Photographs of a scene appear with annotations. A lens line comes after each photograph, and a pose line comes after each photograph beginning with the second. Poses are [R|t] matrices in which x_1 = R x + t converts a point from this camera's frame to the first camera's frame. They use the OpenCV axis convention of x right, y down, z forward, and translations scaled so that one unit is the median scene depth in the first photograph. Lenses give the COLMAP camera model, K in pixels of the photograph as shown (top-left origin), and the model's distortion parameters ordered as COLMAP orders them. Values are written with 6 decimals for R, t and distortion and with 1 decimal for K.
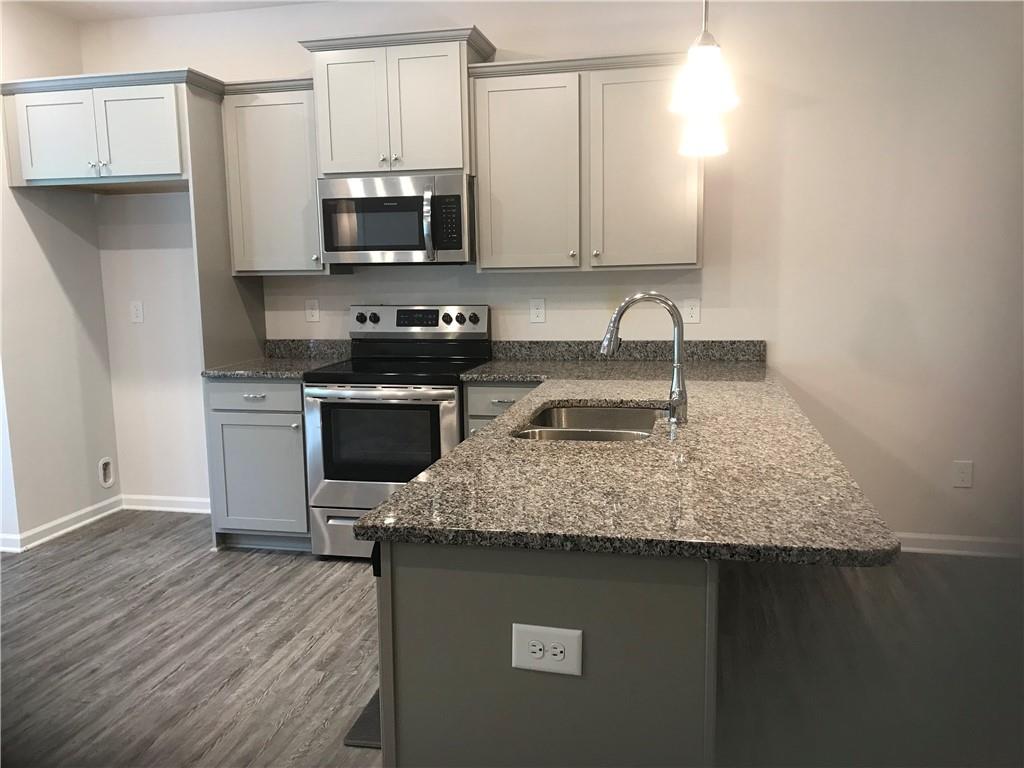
lens RADIAL K [[824.1, 0, 500.9], [0, 824.1, 383.2], [0, 0, 1]] dist [0.042191, -0.004475]
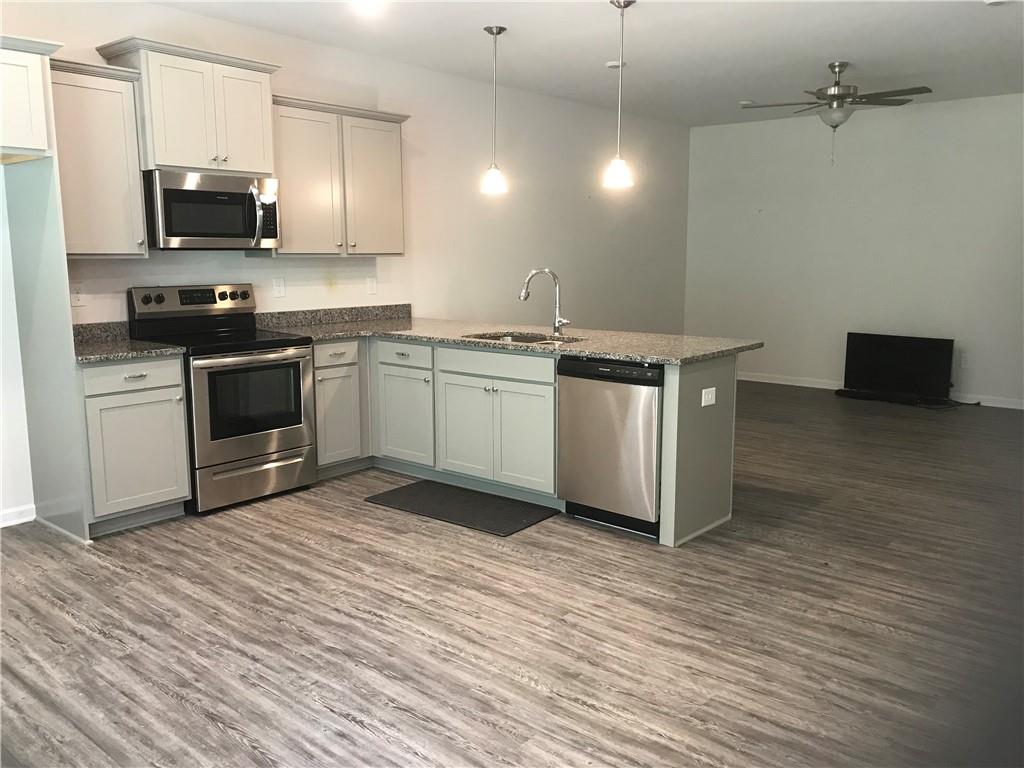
lens RADIAL K [[824.1, 0, 500.9], [0, 824.1, 383.2], [0, 0, 1]] dist [0.042191, -0.004475]
pose [[0.473857, -0.125299, 0.871642, -1.011940], [0.112173, 0.990351, 0.081382, -0.008921], [-0.873428, 0.059211, 0.483340, 0.107008]]
